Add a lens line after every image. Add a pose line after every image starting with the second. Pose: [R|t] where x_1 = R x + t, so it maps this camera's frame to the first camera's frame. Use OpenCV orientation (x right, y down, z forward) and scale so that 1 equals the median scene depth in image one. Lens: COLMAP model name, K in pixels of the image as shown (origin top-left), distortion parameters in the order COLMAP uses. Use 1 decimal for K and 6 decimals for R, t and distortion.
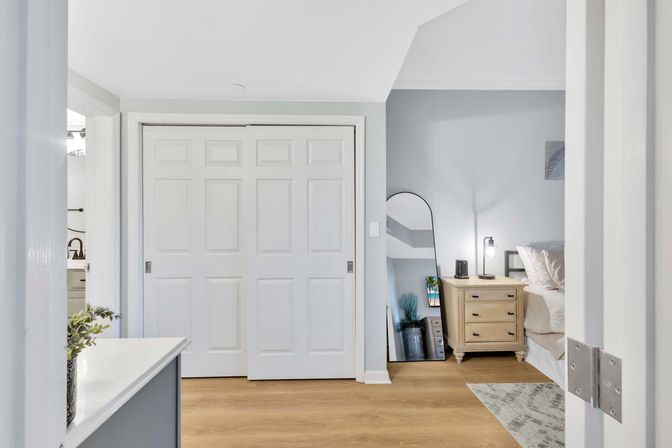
lens RADIAL K [[306.9, 0, 336.0], [0, 306.9, 224.0], [0, 0, 1]] dist [0.002209, -0.000308]
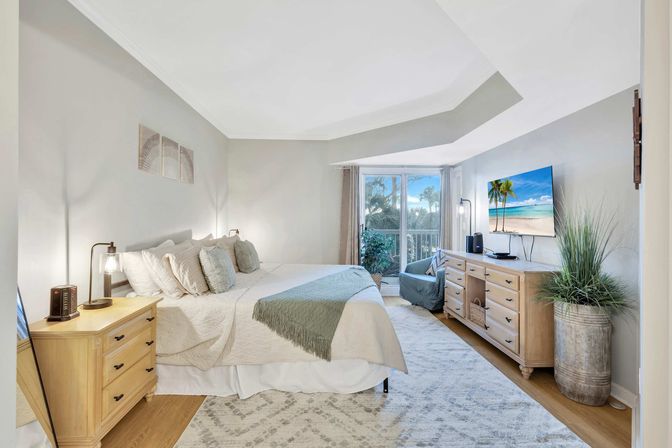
lens RADIAL K [[306.9, 0, 336.0], [0, 306.9, 224.0], [0, 0, 1]] dist [0.002209, -0.000308]
pose [[-0.003441, -0.004687, 0.999983, -0.182603], [-0.013156, 0.999903, 0.004641, -0.007915], [-0.999908, -0.013140, -0.003503, 0.548856]]
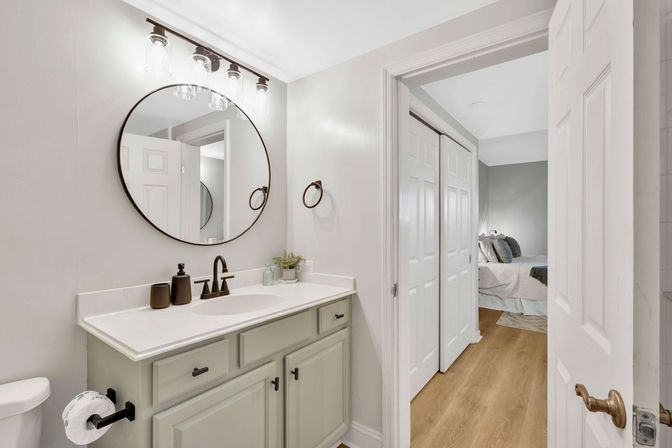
lens RADIAL K [[306.9, 0, 336.0], [0, 306.9, 224.0], [0, 0, 1]] dist [0.002209, -0.000308]
pose [[0.627056, -0.000325, 0.778974, -1.218370], [-0.012165, 0.999874, 0.010210, -0.019313], [-0.778879, -0.015878, 0.626973, 0.557634]]
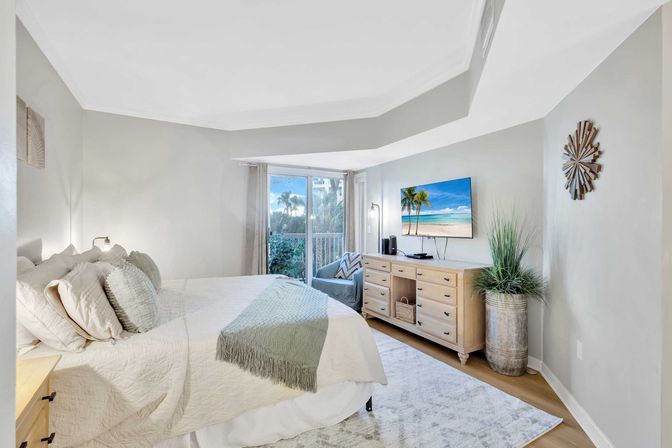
lens RADIAL K [[300.2, 0, 332.5], [0, 300.2, 221.1], [0, 0, 1]] dist [0.003927, 0.000171]
pose [[-0.467847, 0.012375, 0.883723, 0.007332], [-0.016668, 0.999601, -0.022822, -0.010779], [-0.883652, -0.025407, -0.467454, 0.849850]]
